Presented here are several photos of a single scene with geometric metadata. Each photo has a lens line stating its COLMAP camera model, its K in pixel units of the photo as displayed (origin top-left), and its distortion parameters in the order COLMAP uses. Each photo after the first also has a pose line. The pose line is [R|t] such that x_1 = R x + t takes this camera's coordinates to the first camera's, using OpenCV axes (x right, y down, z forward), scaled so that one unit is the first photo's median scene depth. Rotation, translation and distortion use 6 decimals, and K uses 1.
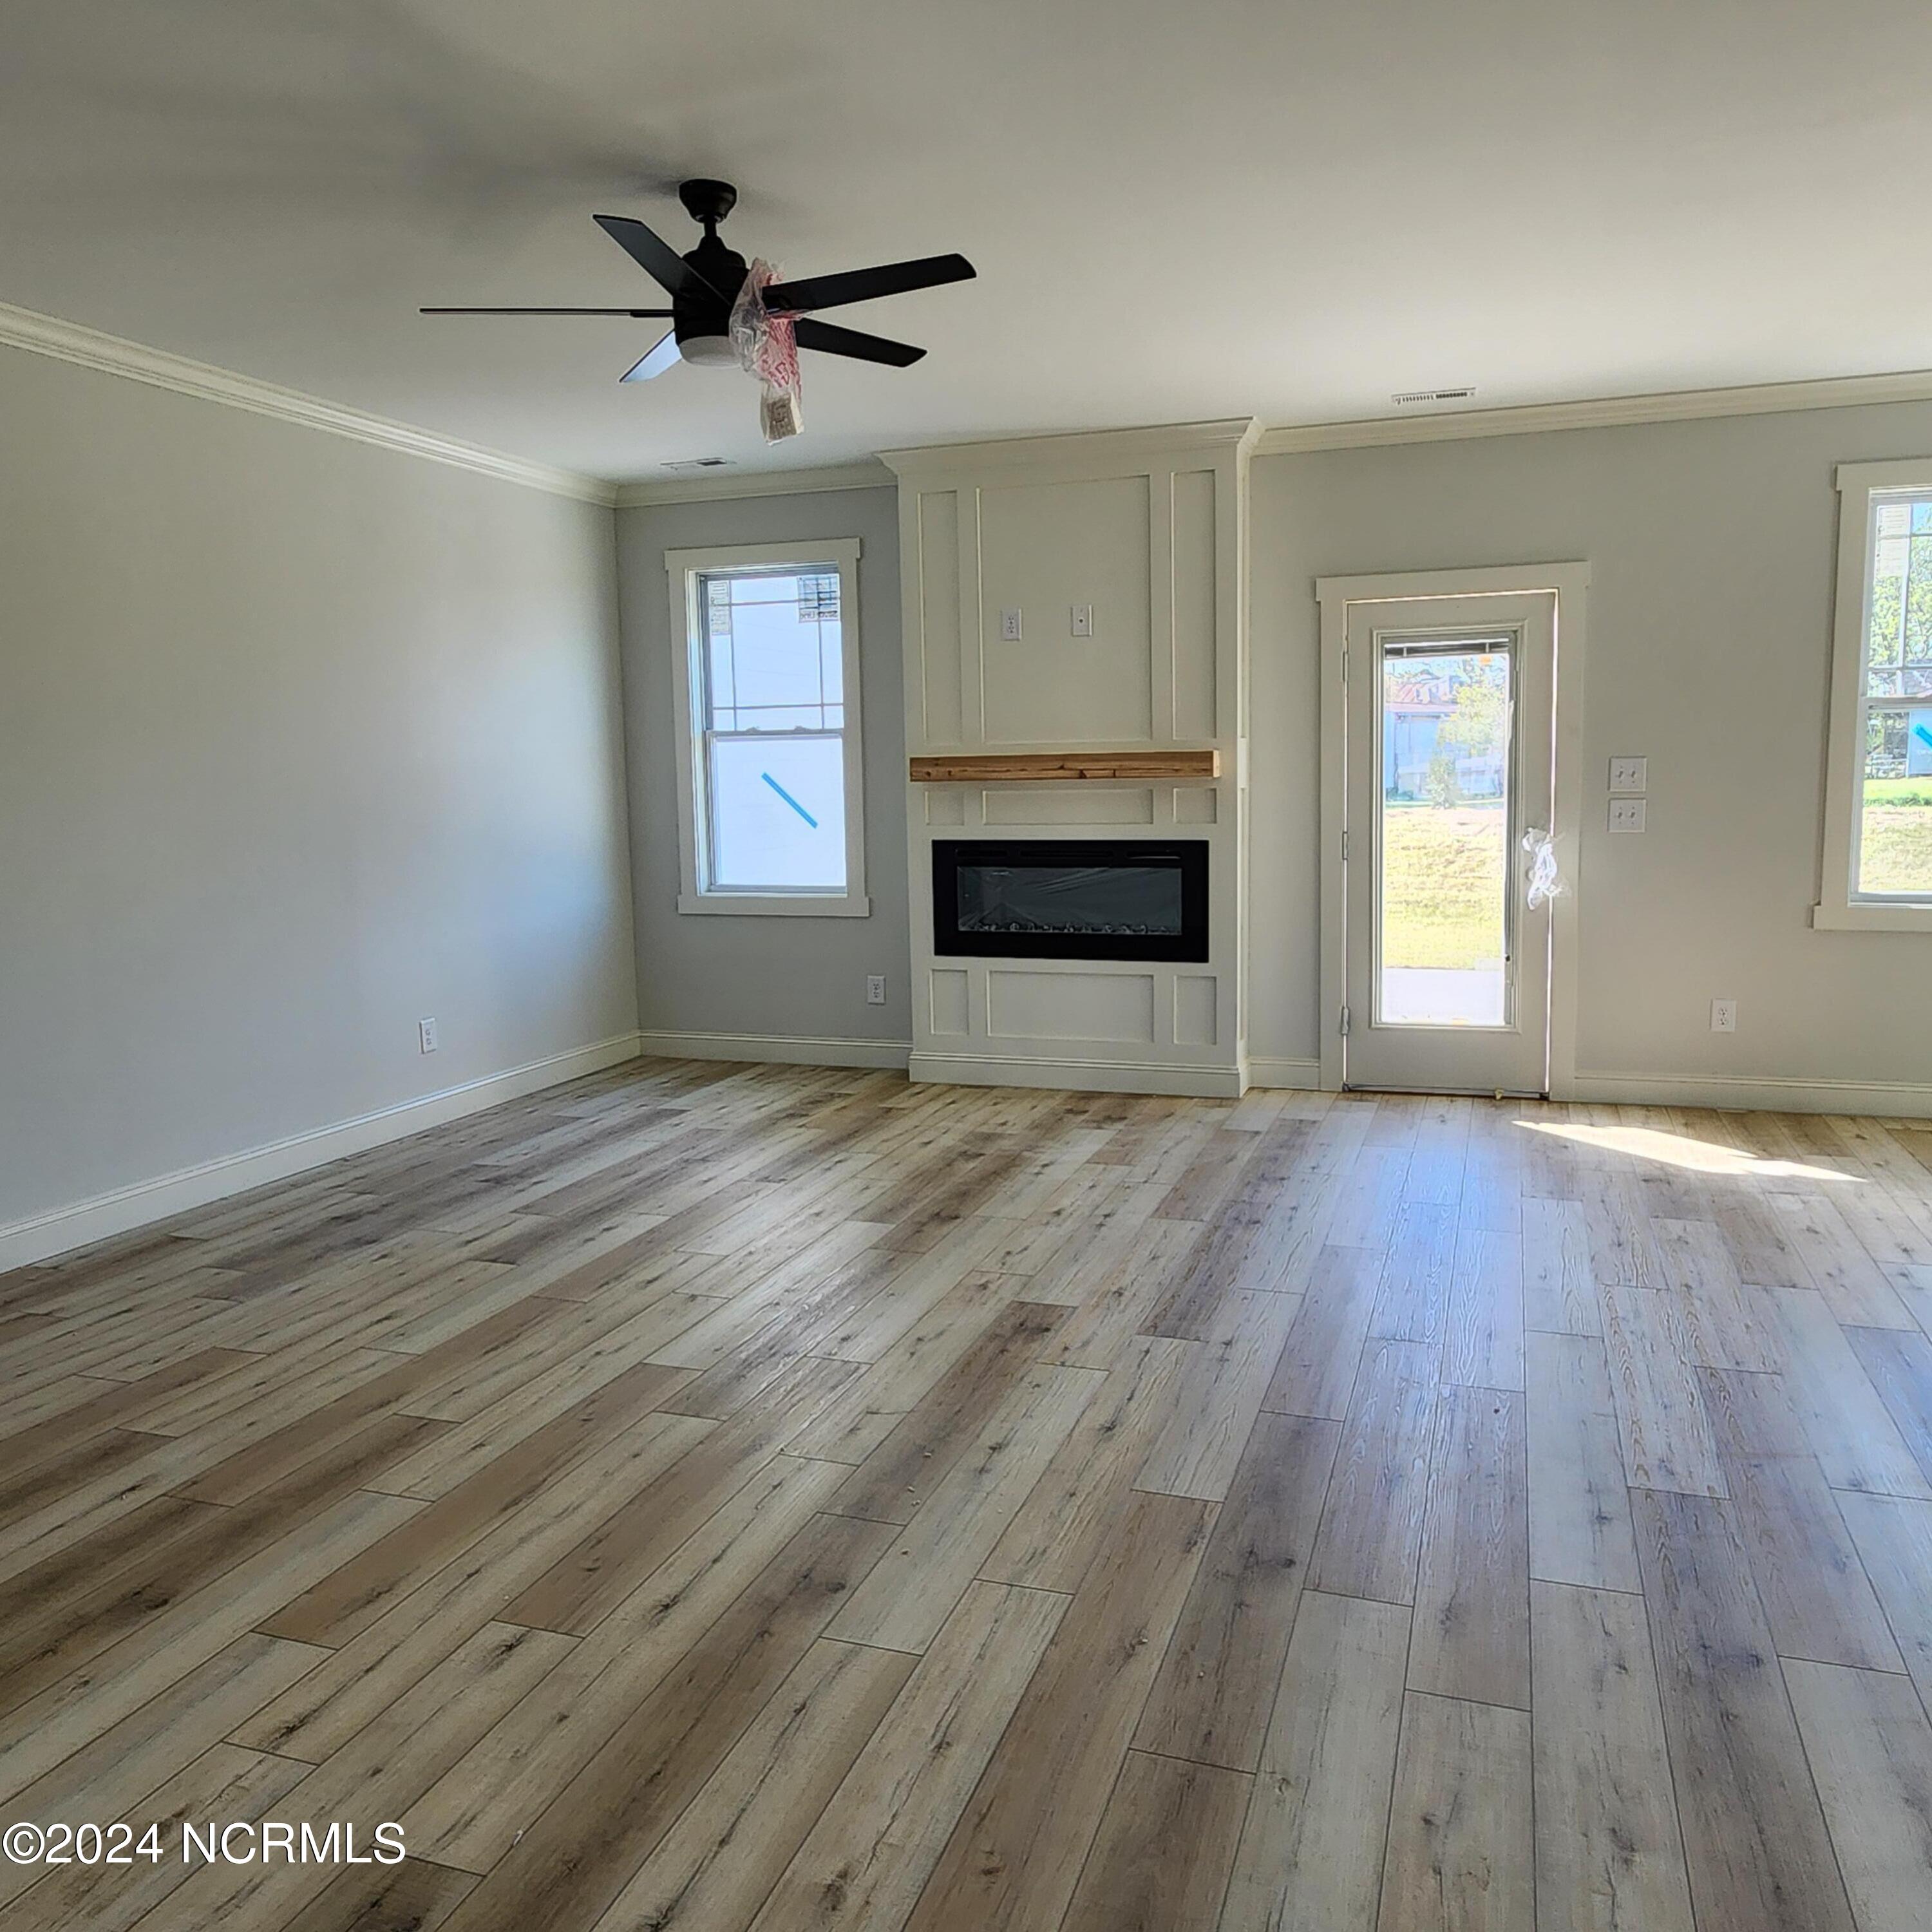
lens RADIAL K [[1541.9, 0, 966.0], [0, 1541.9, 966.0], [0, 0, 1]] dist [0.000500, -0.000265]
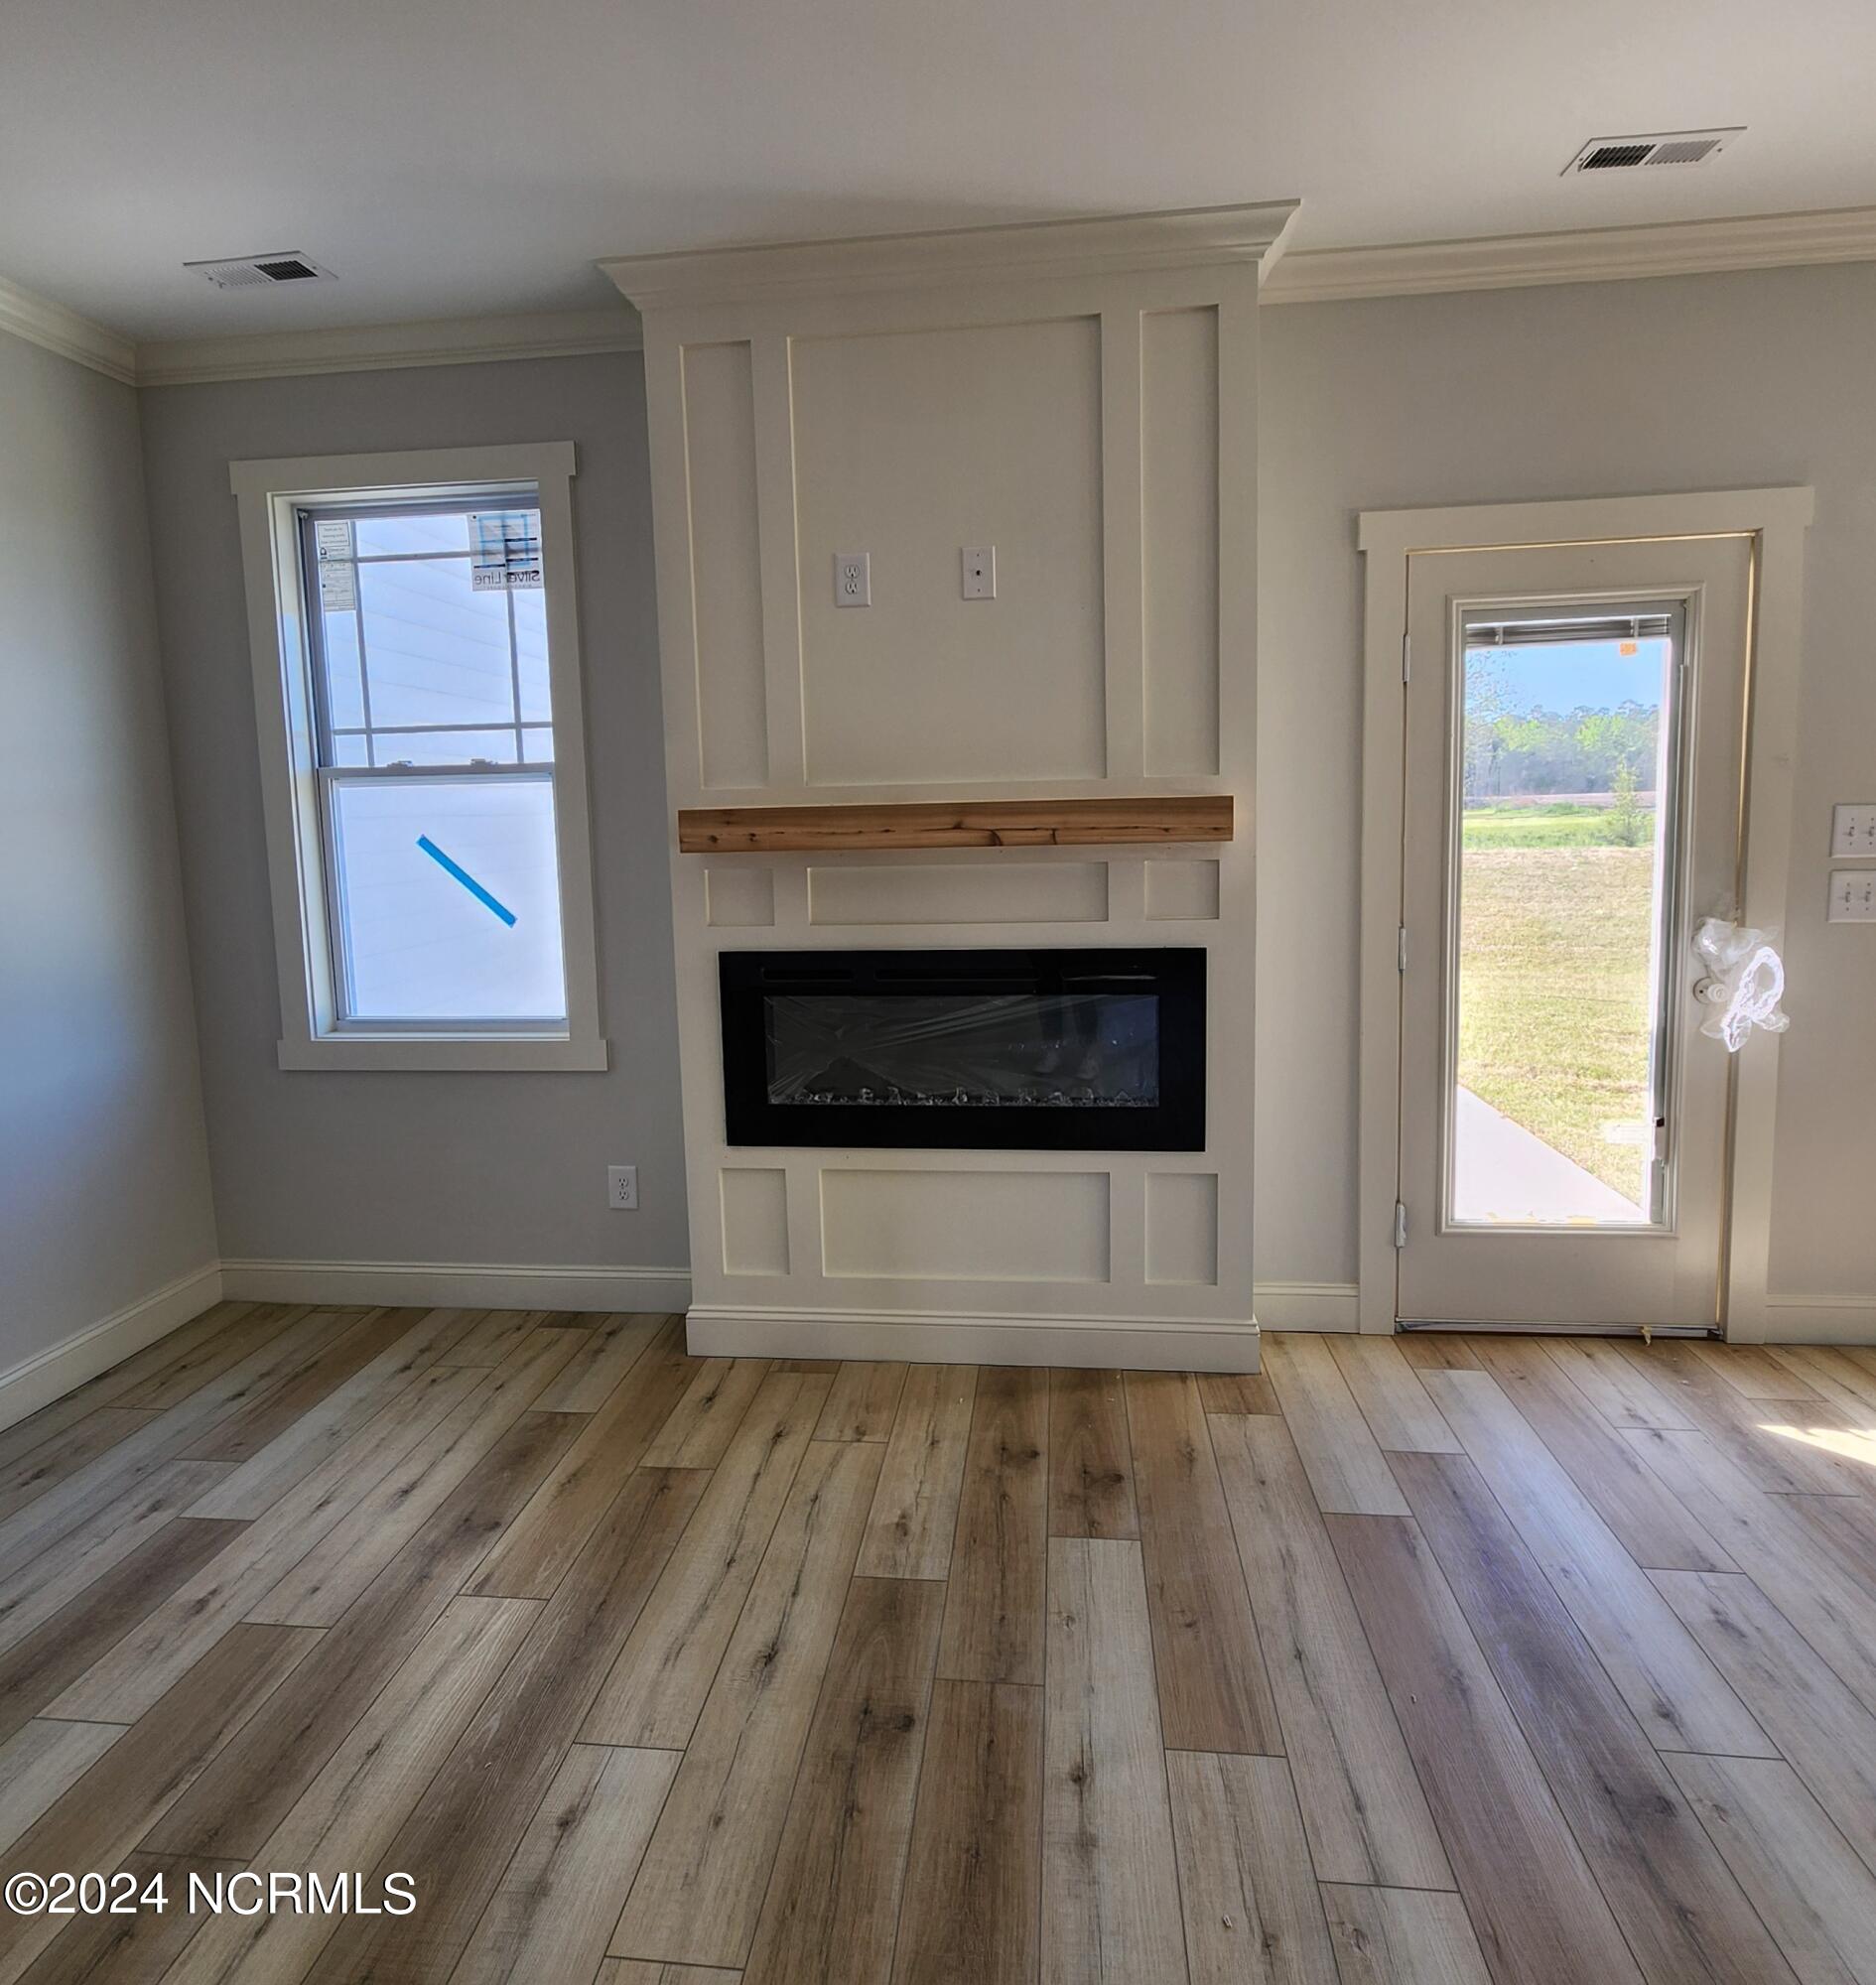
lens RADIAL K [[1165.0, 0, 919.4], [0, 1165.0, 941.9], [0, 0, 1]] dist [-0.002203, 0.001008]
pose [[0.976823, -0.029518, 0.212006, -0.042089], [0.033911, 0.999278, -0.017116, -0.077237], [-0.211347, 0.023909, 0.977119, 0.569182]]
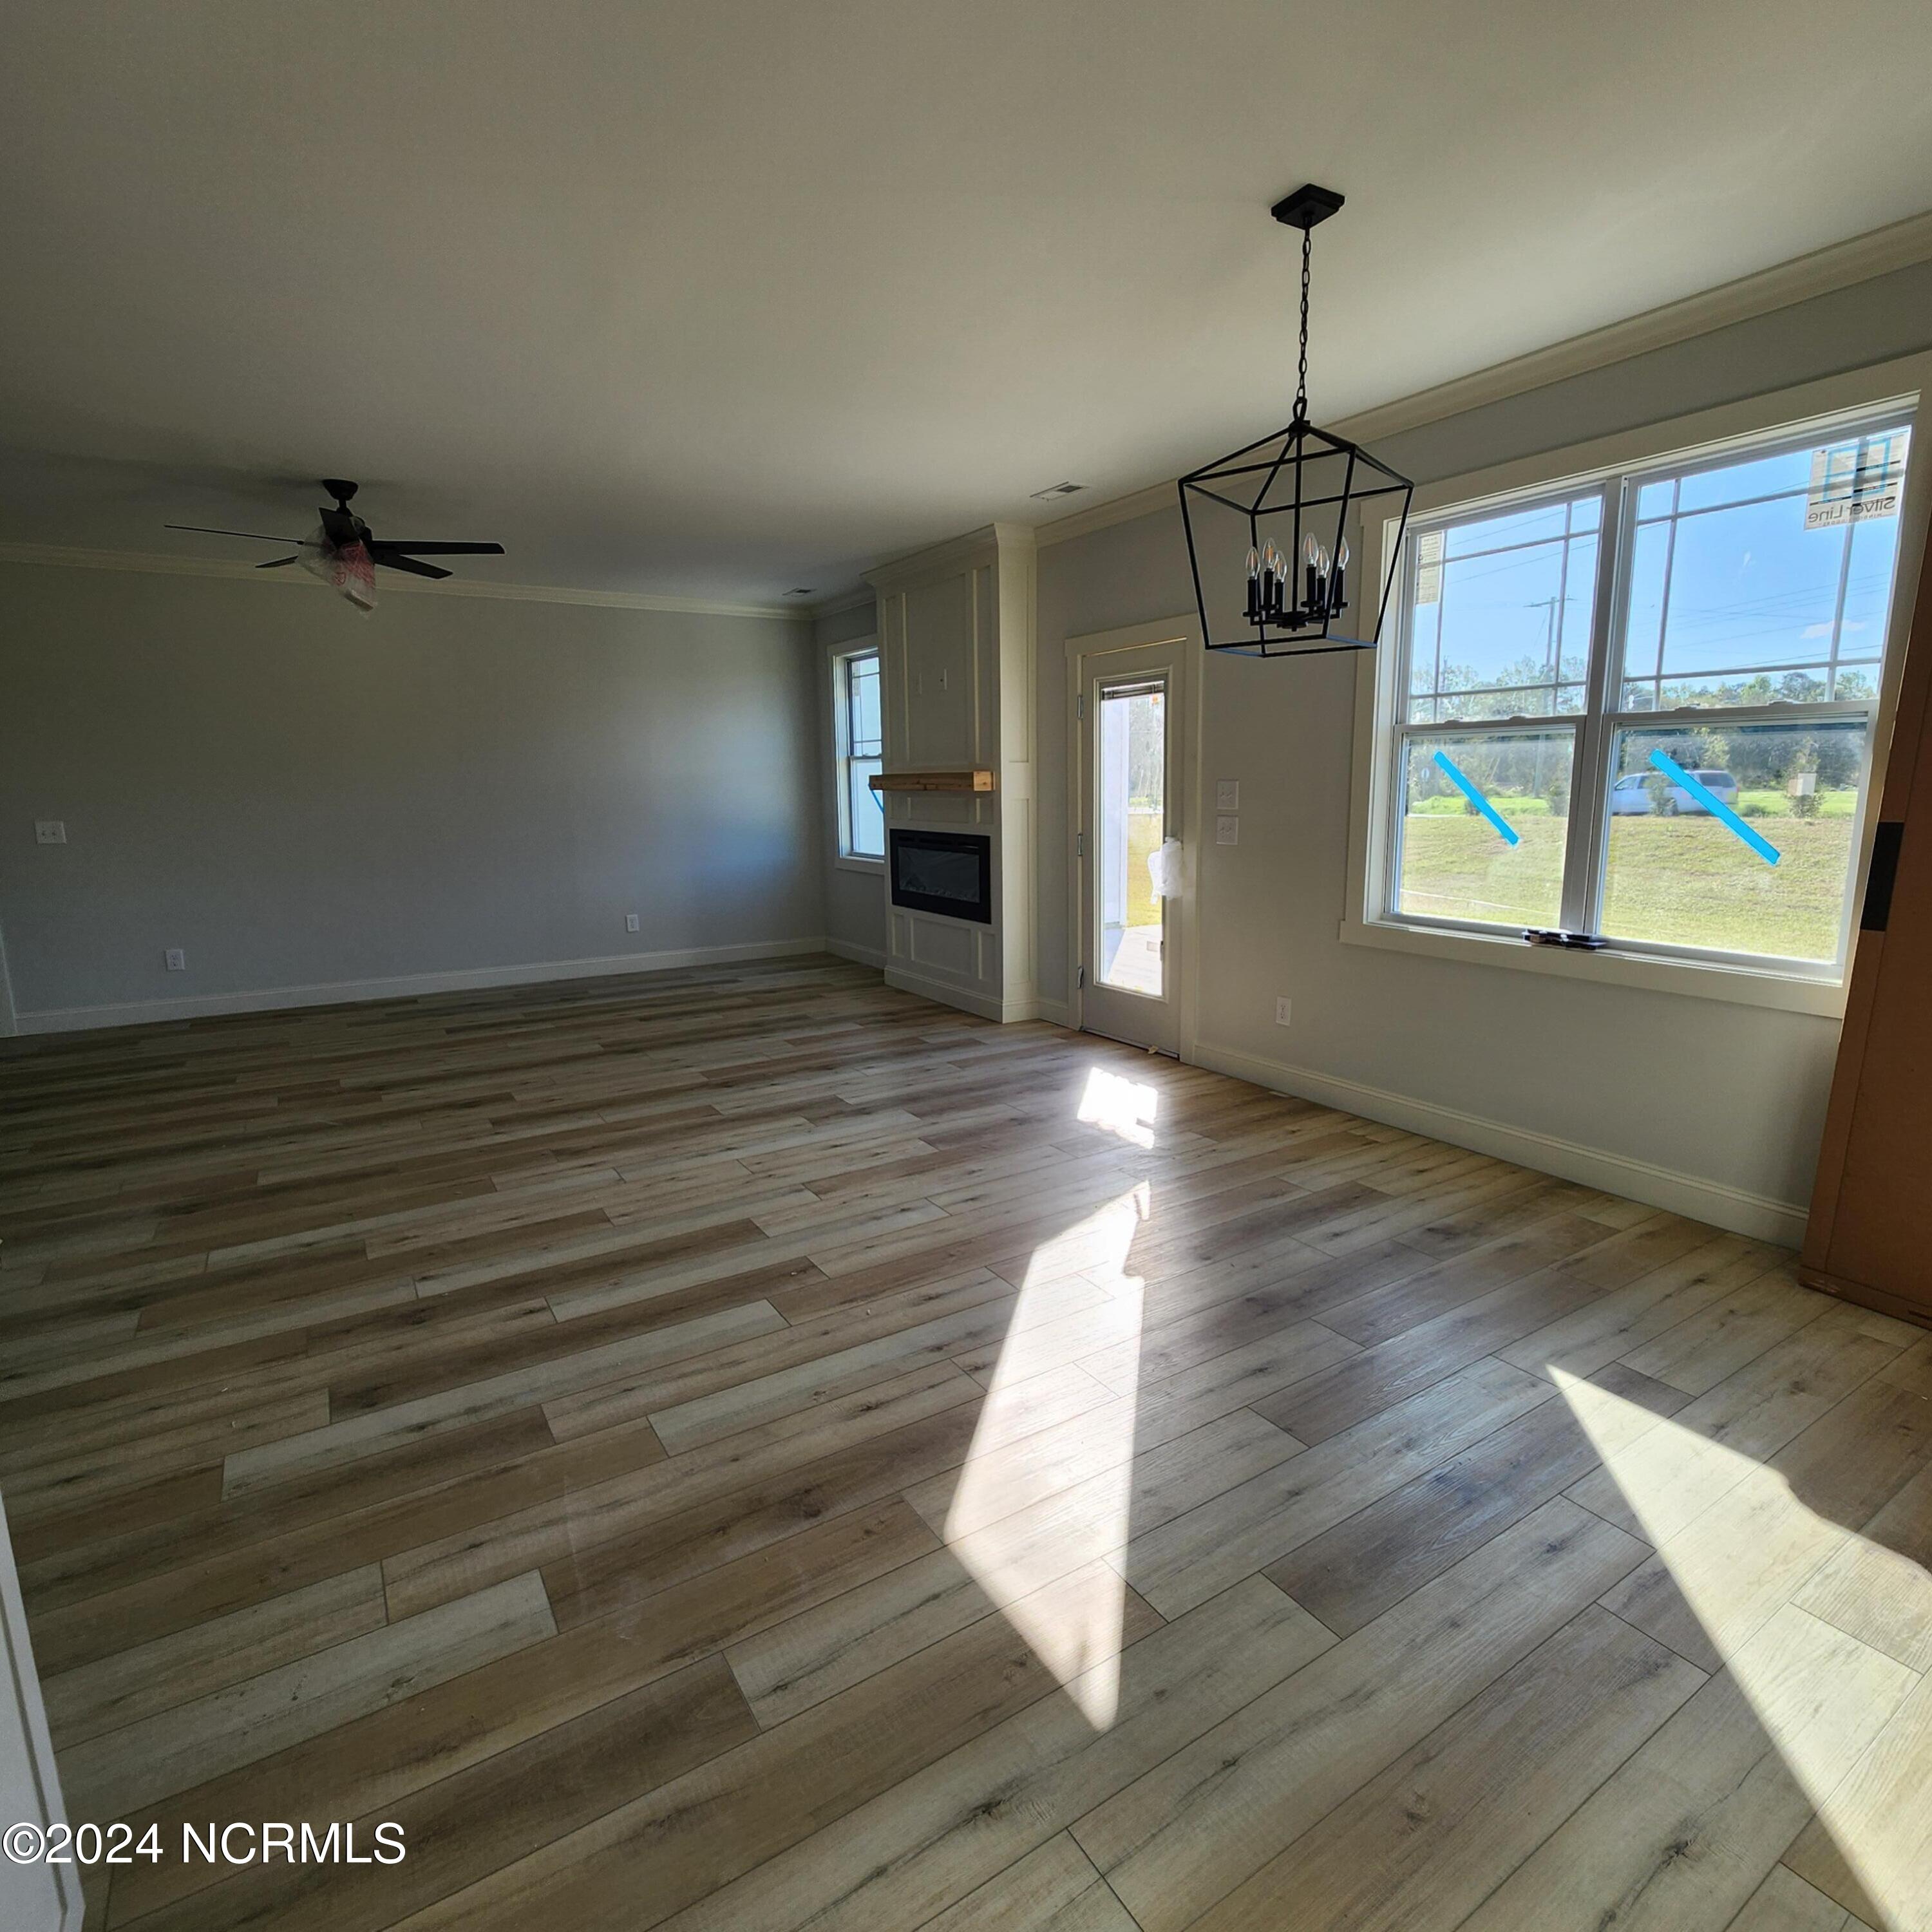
lens RADIAL K [[1050.8, 0, 985.9], [0, 1050.8, 961.8], [0, 0, 1]] dist [0.001835, 0.000823]
pose [[0.790500, 0.114177, -0.601725, 0.714258], [-0.081584, 0.993344, 0.081309, -0.044306], [0.607004, -0.015184, 0.794554, 0.232555]]
